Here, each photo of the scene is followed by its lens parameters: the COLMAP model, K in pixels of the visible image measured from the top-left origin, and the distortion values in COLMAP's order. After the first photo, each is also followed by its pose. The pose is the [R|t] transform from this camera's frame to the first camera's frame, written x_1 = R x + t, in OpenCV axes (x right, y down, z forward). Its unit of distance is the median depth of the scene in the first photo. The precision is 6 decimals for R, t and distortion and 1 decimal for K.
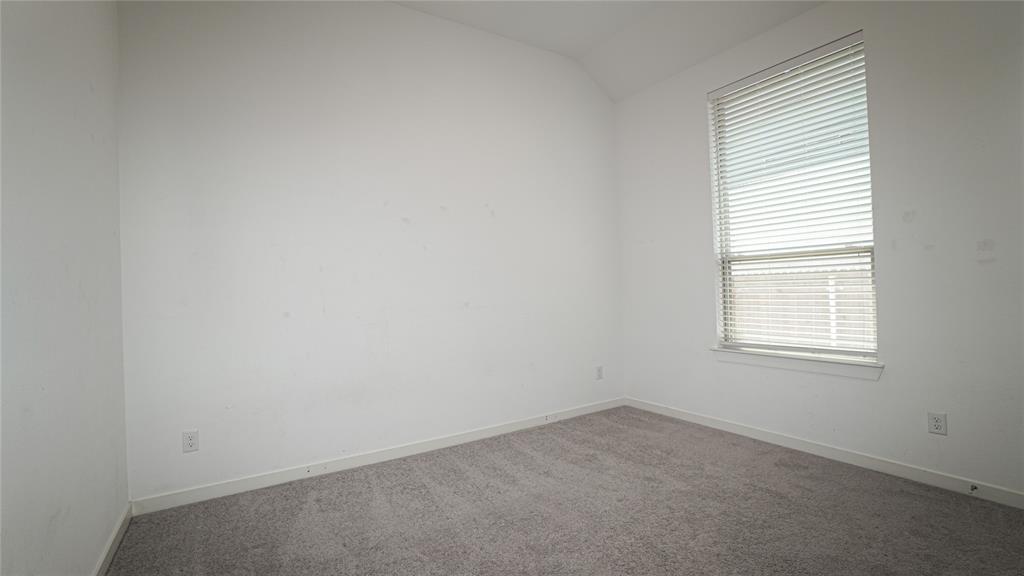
lens RADIAL K [[446.8, 0, 505.6], [0, 446.8, 292.1], [0, 0, 1]] dist [-0.039706, 0.005101]
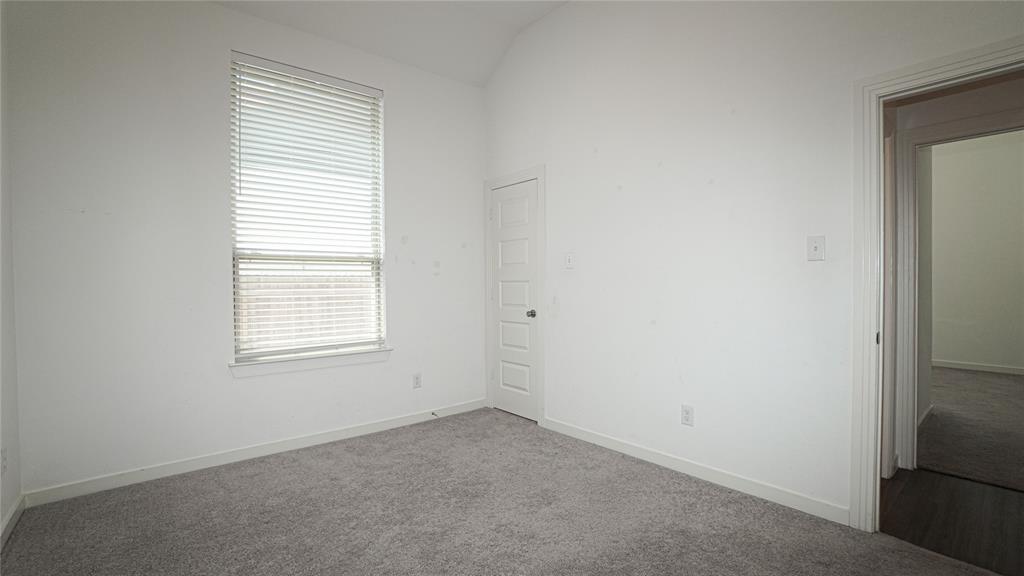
lens RADIAL K [[446.8, 0, 510.1], [0, 446.8, 290.2], [0, 0, 1]] dist [-0.039706, 0.005101]
pose [[-0.135902, 0.011313, 0.990658, -0.453504], [0.016030, 0.999829, -0.009218, 0.007996], [-0.990593, 0.014627, -0.136060, 0.688454]]
